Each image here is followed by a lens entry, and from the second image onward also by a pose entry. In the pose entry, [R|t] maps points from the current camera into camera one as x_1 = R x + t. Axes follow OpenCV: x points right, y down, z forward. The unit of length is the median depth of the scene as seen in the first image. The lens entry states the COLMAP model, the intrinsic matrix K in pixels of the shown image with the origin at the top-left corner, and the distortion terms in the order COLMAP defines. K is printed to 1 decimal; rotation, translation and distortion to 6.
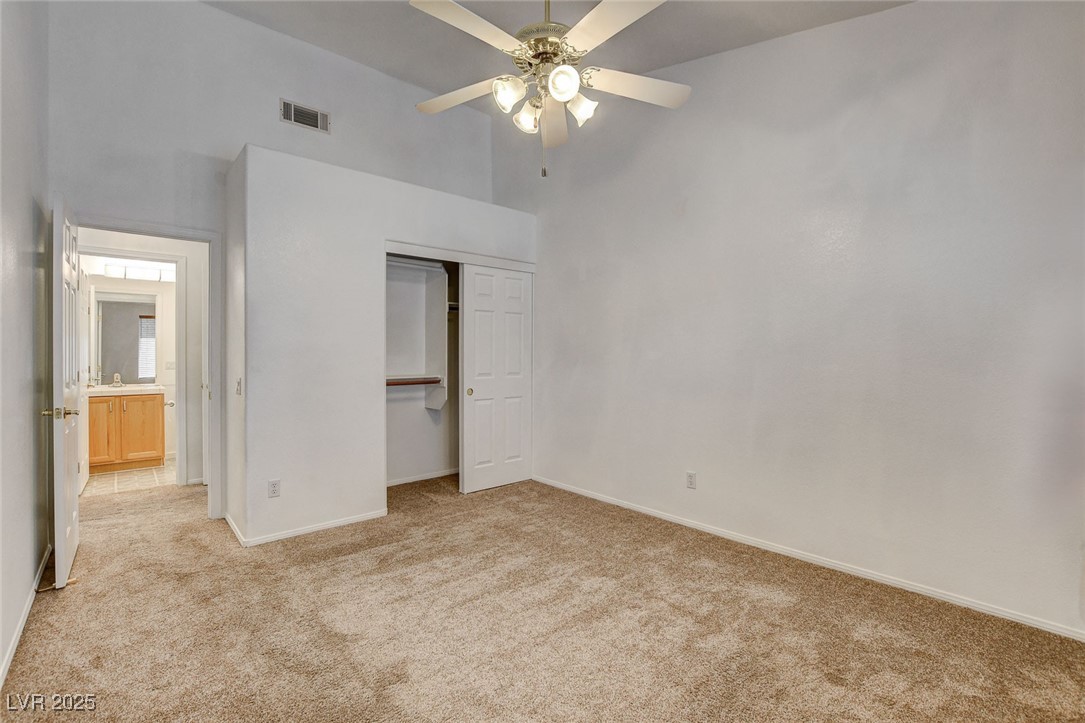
lens RADIAL K [[484.6, 0, 541.4], [0, 484.6, 352.1], [0, 0, 1]] dist [-0.020334, 0.001089]
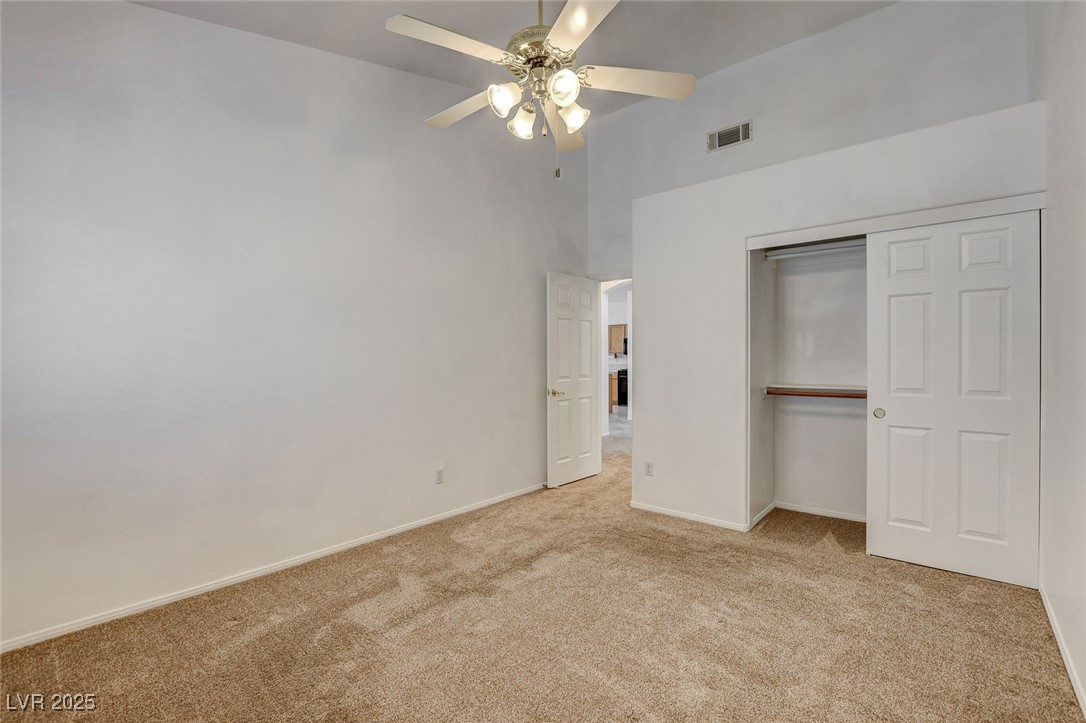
lens RADIAL K [[485.0, 0, 548.5], [0, 485.0, 359.3], [0, 0, 1]] dist [-0.020334, 0.001089]
pose [[0.134877, -0.002962, -0.990858, 0.525802], [0.003116, 0.999992, -0.002565, 0.004335], [0.990857, -0.002741, 0.134885, 0.472270]]
